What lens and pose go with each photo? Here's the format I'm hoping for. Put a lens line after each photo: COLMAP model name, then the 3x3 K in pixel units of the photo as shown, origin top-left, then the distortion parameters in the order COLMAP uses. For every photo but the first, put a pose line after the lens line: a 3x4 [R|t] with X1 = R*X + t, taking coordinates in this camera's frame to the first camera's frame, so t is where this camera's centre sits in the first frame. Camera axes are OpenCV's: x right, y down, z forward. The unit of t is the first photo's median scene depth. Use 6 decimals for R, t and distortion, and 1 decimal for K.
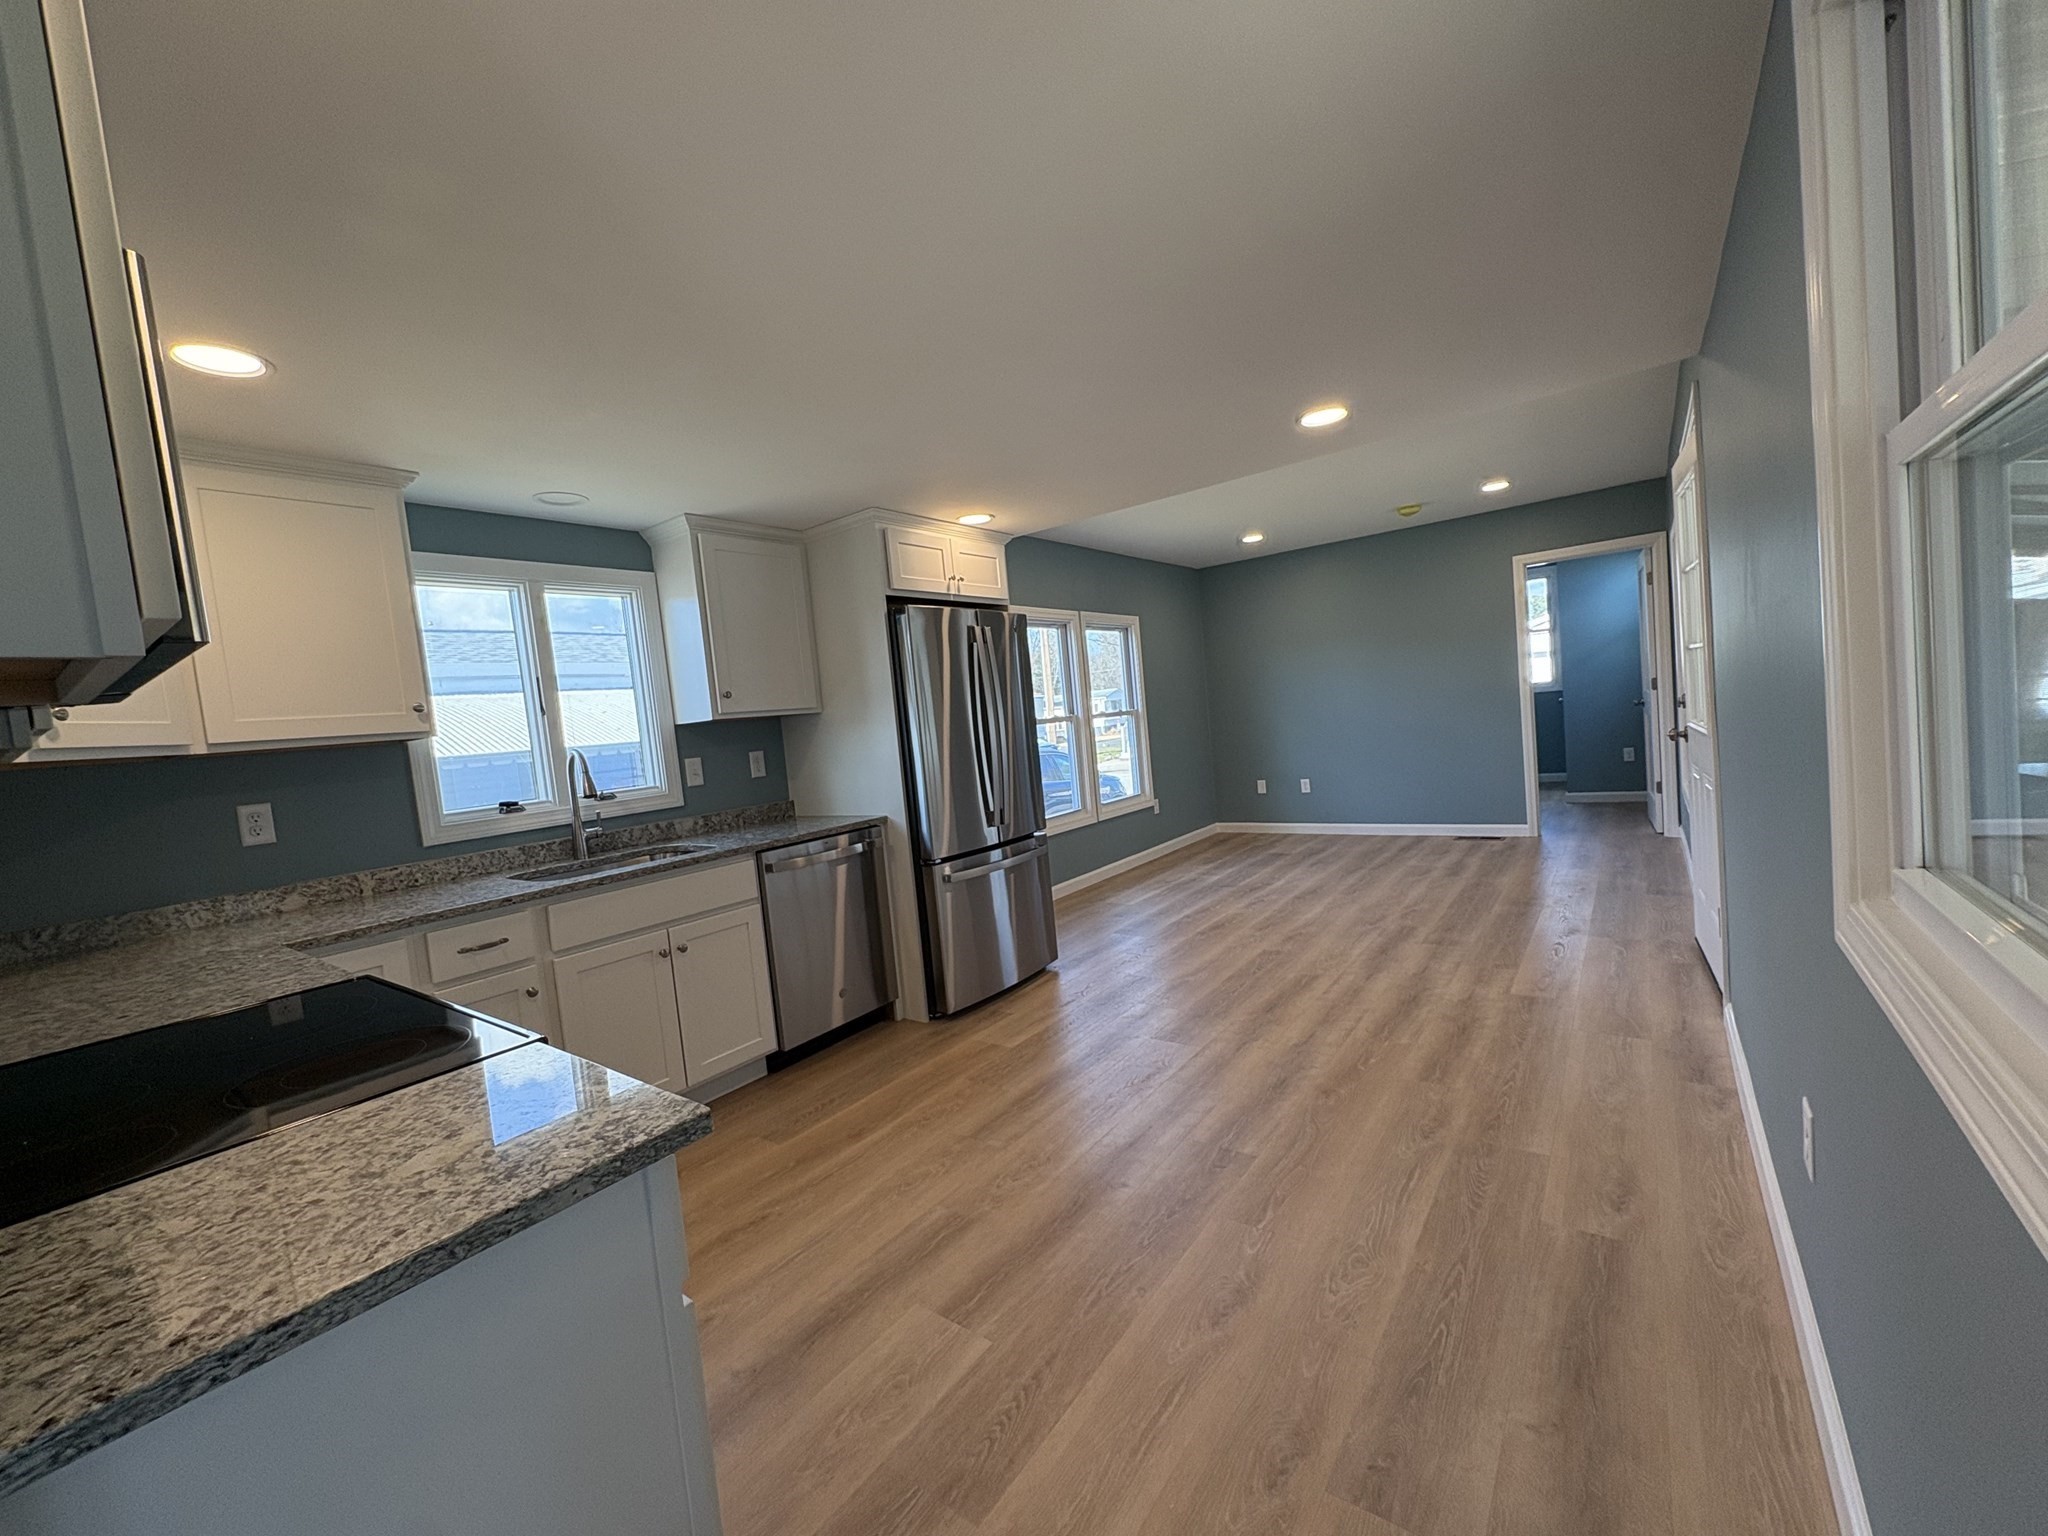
lens RADIAL K [[816.4, 0, 1022.6], [0, 816.4, 771.6], [0, 0, 1]] dist [-0.000156, -0.000001]
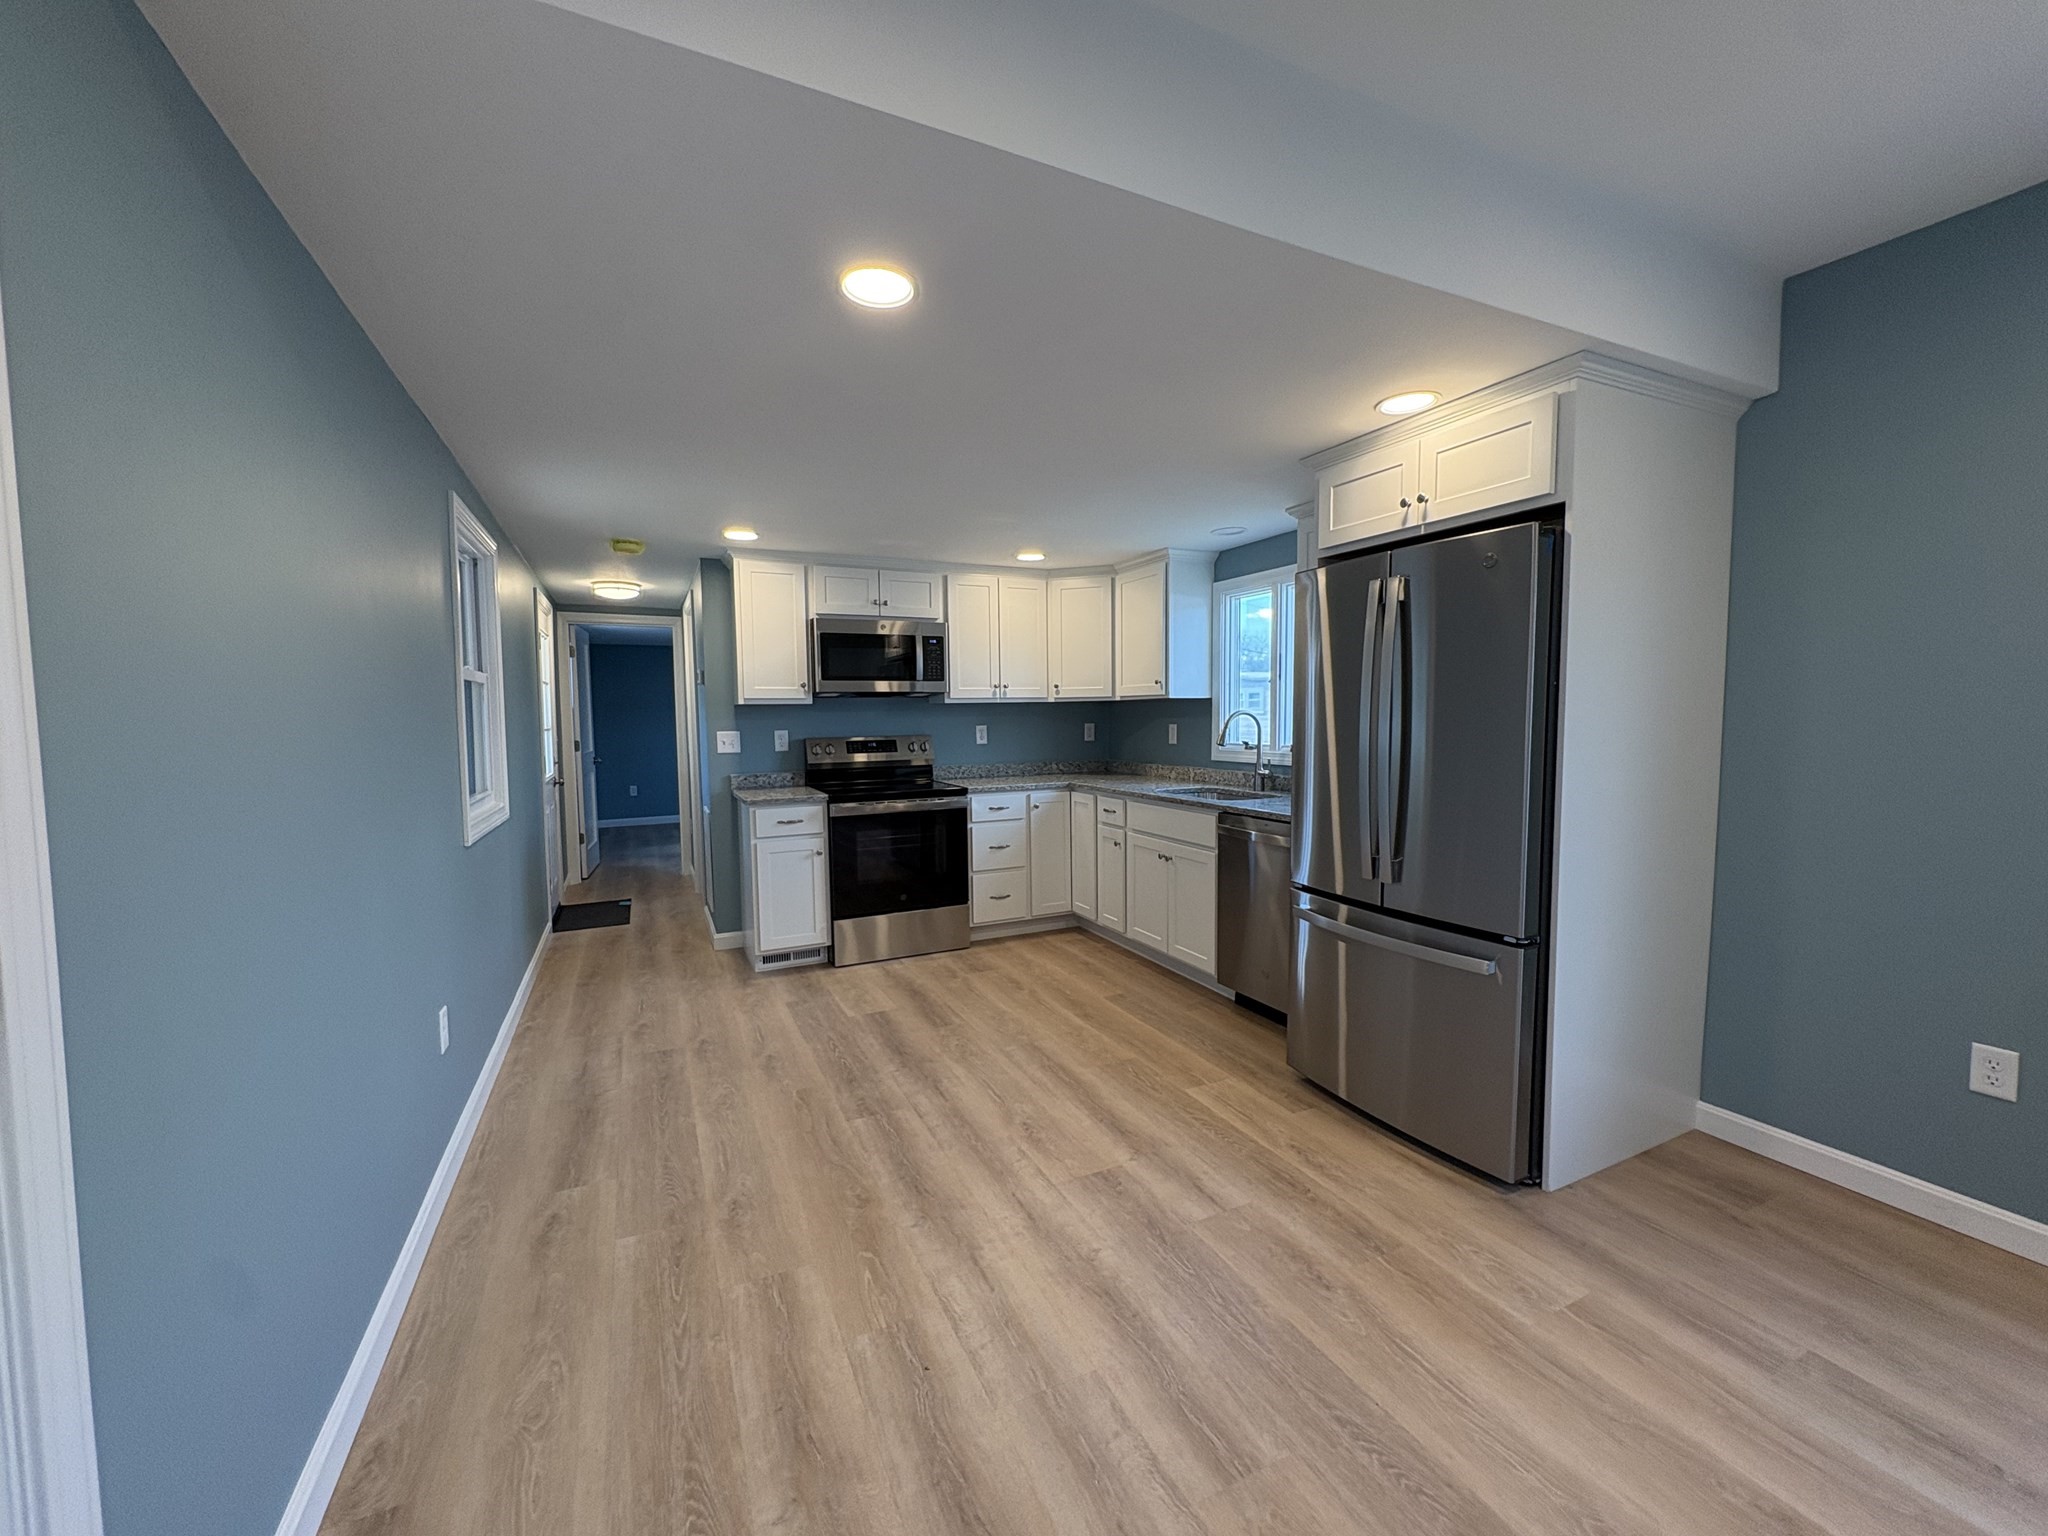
lens RADIAL K [[813.8, 0, 1024.3], [0, 813.8, 771.6], [0, 0, 1]] dist [0.000216, 0.000084]
pose [[-0.463169, 0.163084, -0.871136, 0.697237], [-0.004416, 0.982487, 0.186278, -0.149572], [0.886259, 0.090126, -0.454337, 1.082668]]
